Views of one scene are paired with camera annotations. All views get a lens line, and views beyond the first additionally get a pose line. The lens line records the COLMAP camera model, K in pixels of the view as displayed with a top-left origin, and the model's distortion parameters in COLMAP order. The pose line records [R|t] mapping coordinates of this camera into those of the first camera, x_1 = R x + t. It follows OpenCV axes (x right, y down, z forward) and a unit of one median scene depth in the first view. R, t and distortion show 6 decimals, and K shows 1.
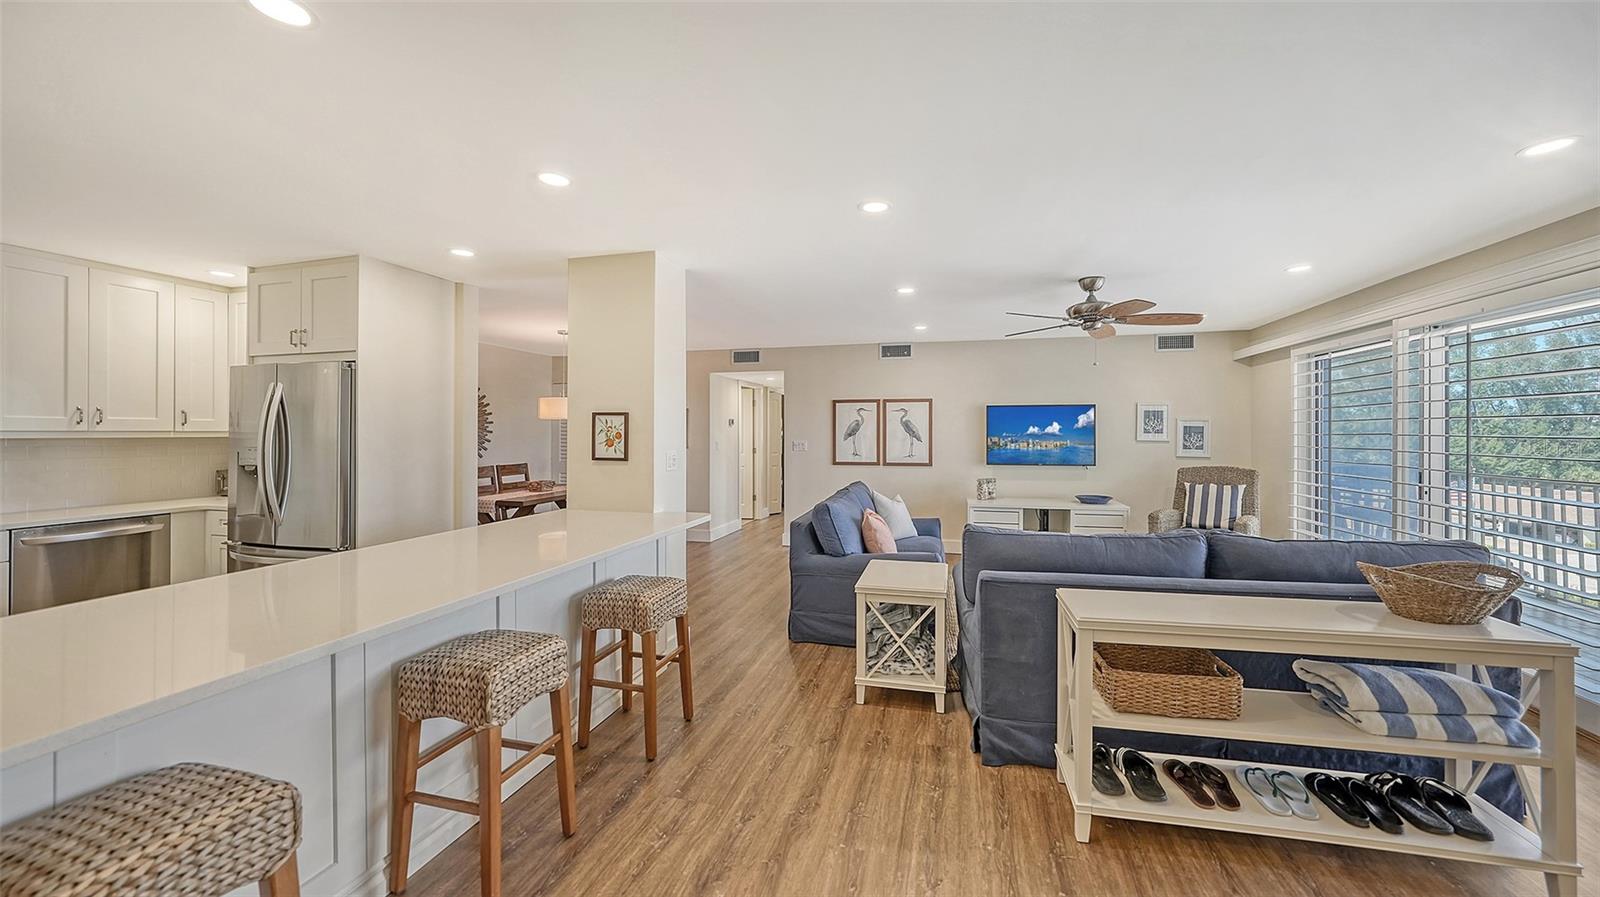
lens RADIAL K [[588.0, 0, 819.5], [0, 588.0, 424.9], [0, 0, 1]] dist [-0.001416, -0.000107]
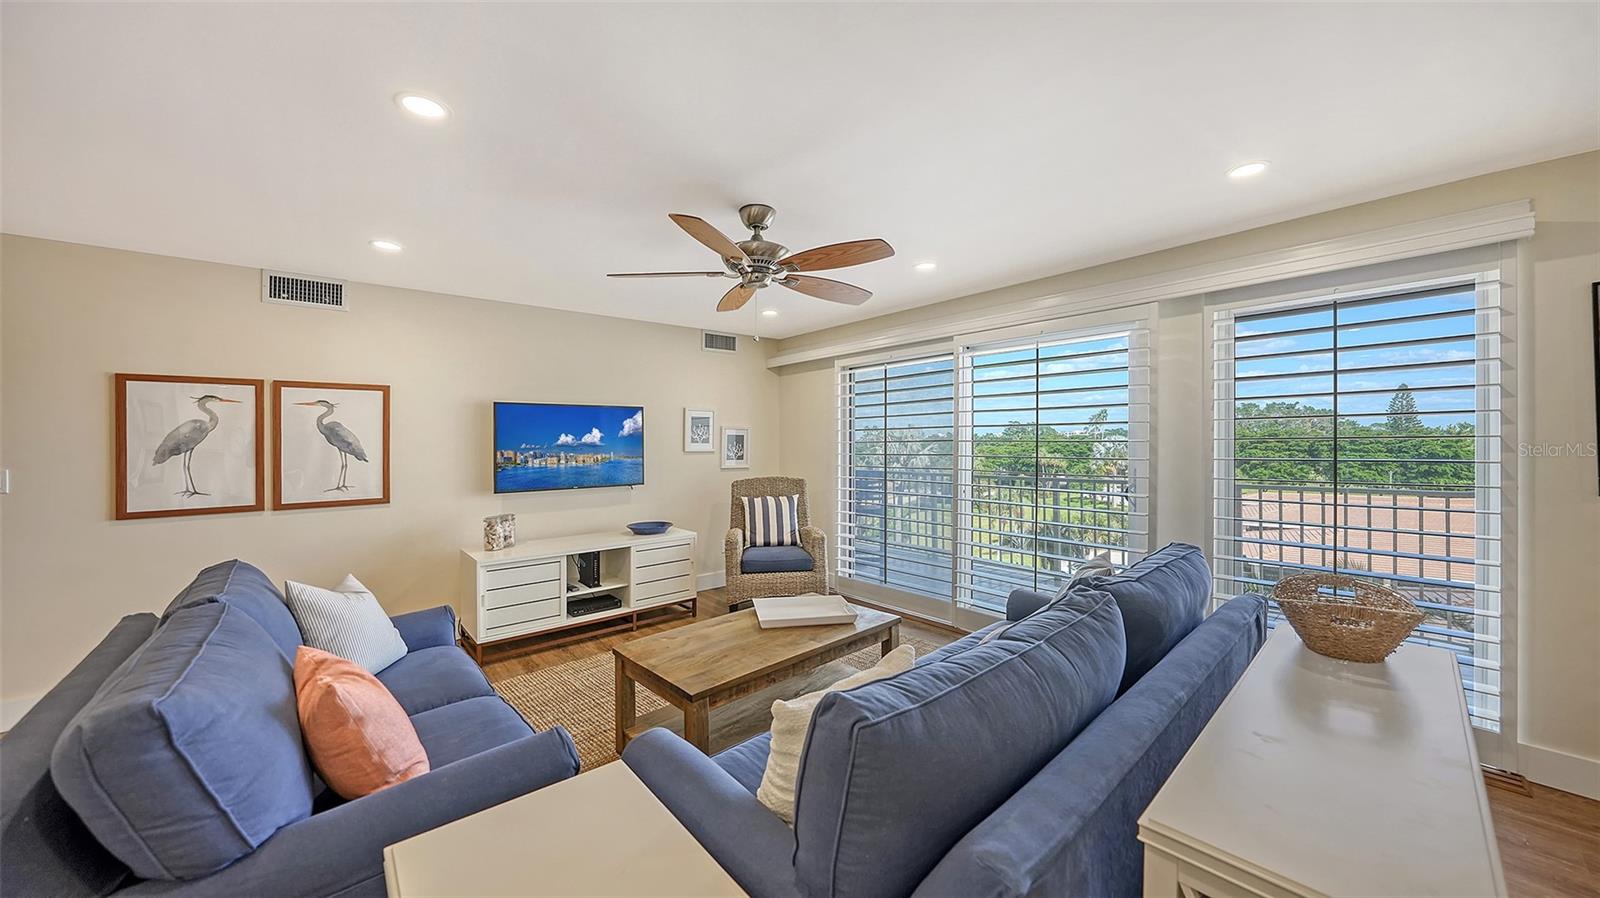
lens RADIAL K [[555.9, 0, 811.0], [0, 555.9, 441.2], [0, 0, 1]] dist [-0.011122, 0.000543]
pose [[0.580733, -0.004553, 0.814081, -0.009655], [-0.002657, 0.999968, 0.007489, 0.005111], [-0.814090, -0.006512, 0.580702, 0.374896]]
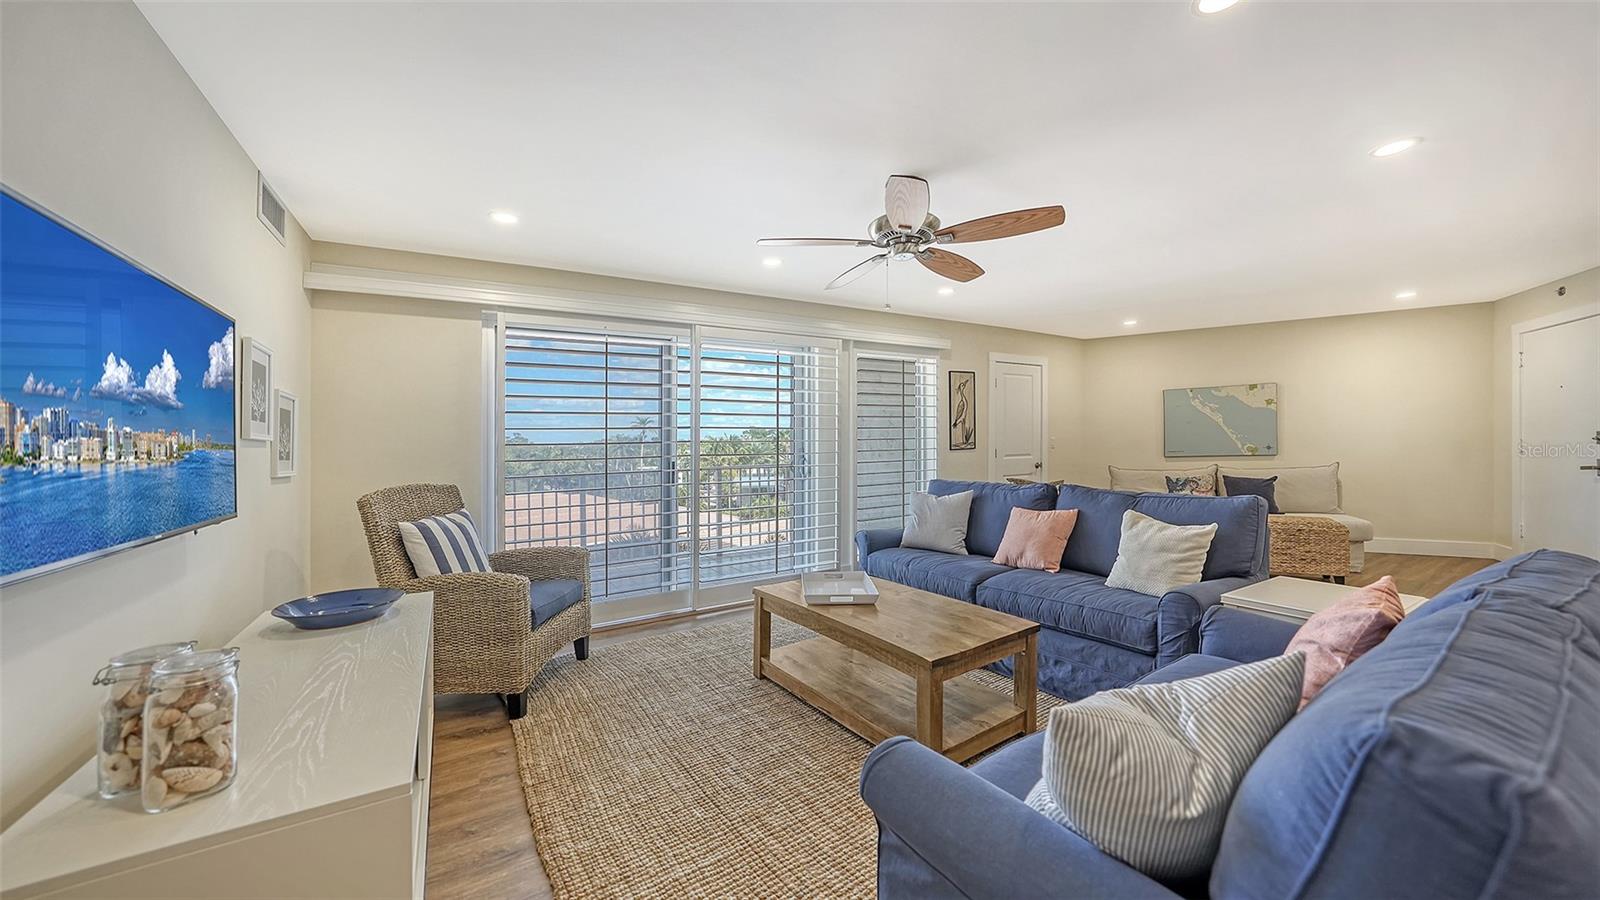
lens RADIAL K [[555.9, 0, 766.9], [0, 555.9, 428.2], [0, 0, 1]] dist [-0.011122, 0.000543]
pose [[-0.695703, 0.036155, 0.717419, 0.073621], [0.010045, 0.999125, -0.040611, 0.037048], [-0.718260, -0.021047, -0.695457, 0.982803]]
